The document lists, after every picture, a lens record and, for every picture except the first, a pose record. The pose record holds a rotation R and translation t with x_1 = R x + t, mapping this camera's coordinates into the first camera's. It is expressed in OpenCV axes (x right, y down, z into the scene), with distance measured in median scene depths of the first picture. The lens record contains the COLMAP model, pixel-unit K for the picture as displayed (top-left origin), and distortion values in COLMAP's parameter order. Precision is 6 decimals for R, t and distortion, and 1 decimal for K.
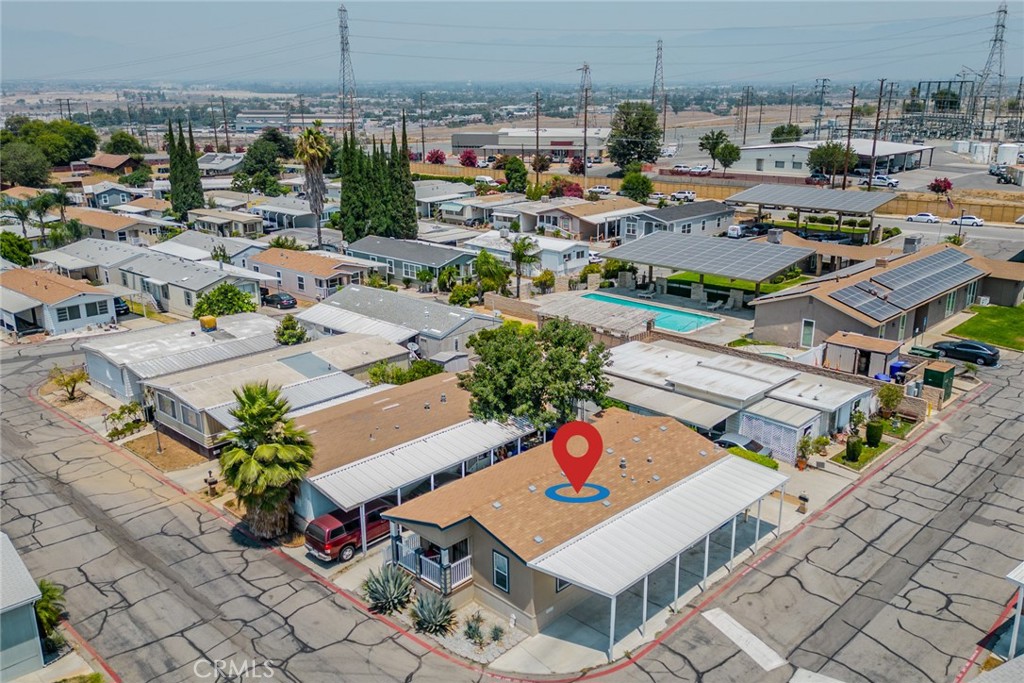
lens RADIAL K [[849.9, 0, 512.0], [0, 849.9, 341.5], [0, 0, 1]] dist [0.111683, -0.143656]
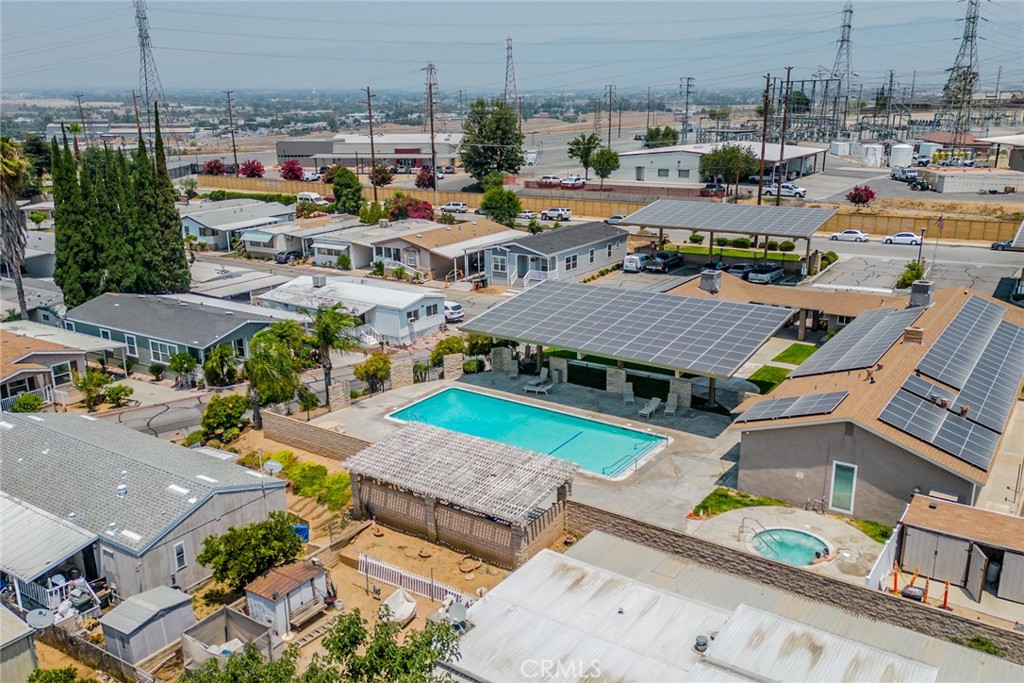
lens RADIAL K [[849.9, 0, 512.0], [0, 849.9, 341.5], [0, 0, 1]] dist [0.111683, -0.143656]
pose [[0.985679, -0.052058, 0.160396, 0.022261], [0.053447, 0.998561, -0.004356, -0.048271], [-0.159938, 0.012866, 0.987043, 0.211541]]
